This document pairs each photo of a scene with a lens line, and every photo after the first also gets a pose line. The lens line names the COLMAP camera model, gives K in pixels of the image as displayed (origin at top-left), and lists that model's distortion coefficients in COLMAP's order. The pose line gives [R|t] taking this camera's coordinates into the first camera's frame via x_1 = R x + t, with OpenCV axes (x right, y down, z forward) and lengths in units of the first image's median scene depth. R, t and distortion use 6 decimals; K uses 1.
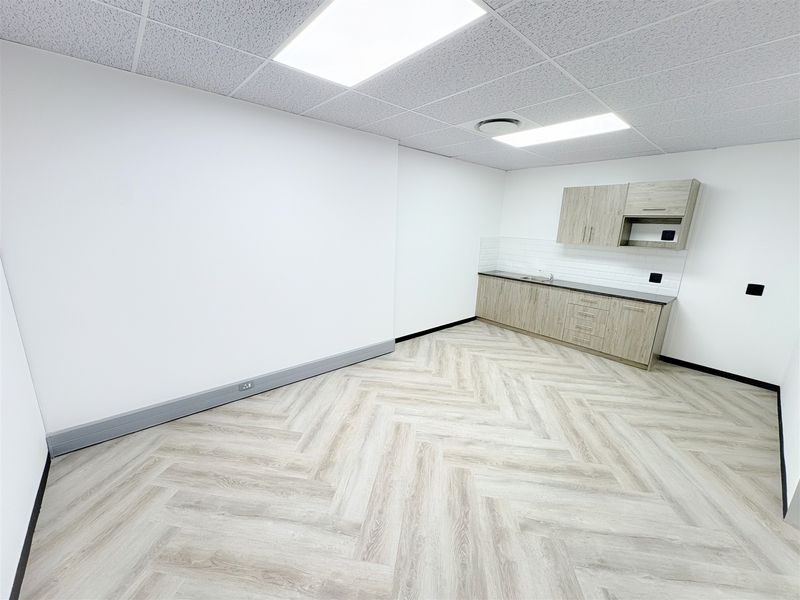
lens RADIAL K [[320.6, 0, 398.1], [0, 320.6, 298.0], [0, 0, 1]] dist [-0.003072, -0.000186]
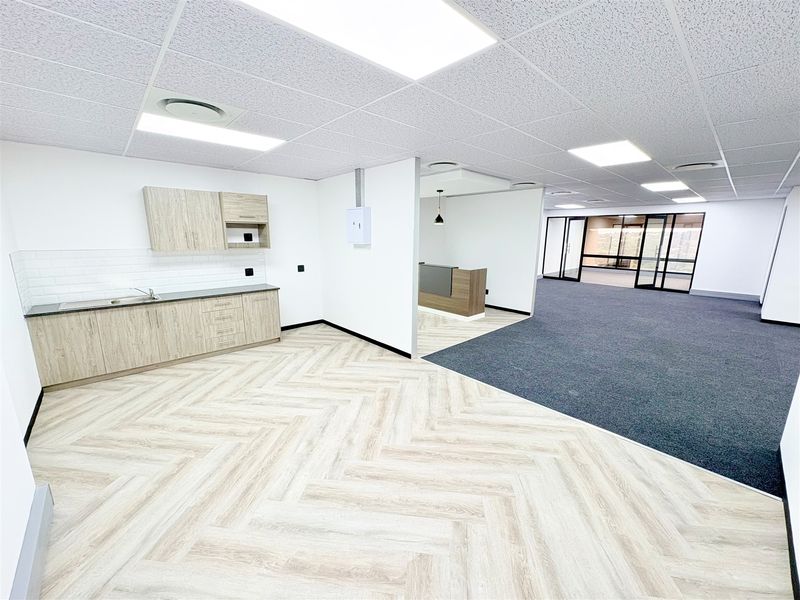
lens RADIAL K [[320.6, 0, 398.9], [0, 320.6, 300.9], [0, 0, 1]] dist [-0.003072, -0.000186]
pose [[-0.037068, -0.236647, 0.970888, -0.441335], [0.217954, 0.946252, 0.238964, -0.129140], [-0.975255, 0.220467, 0.016502, 0.453755]]
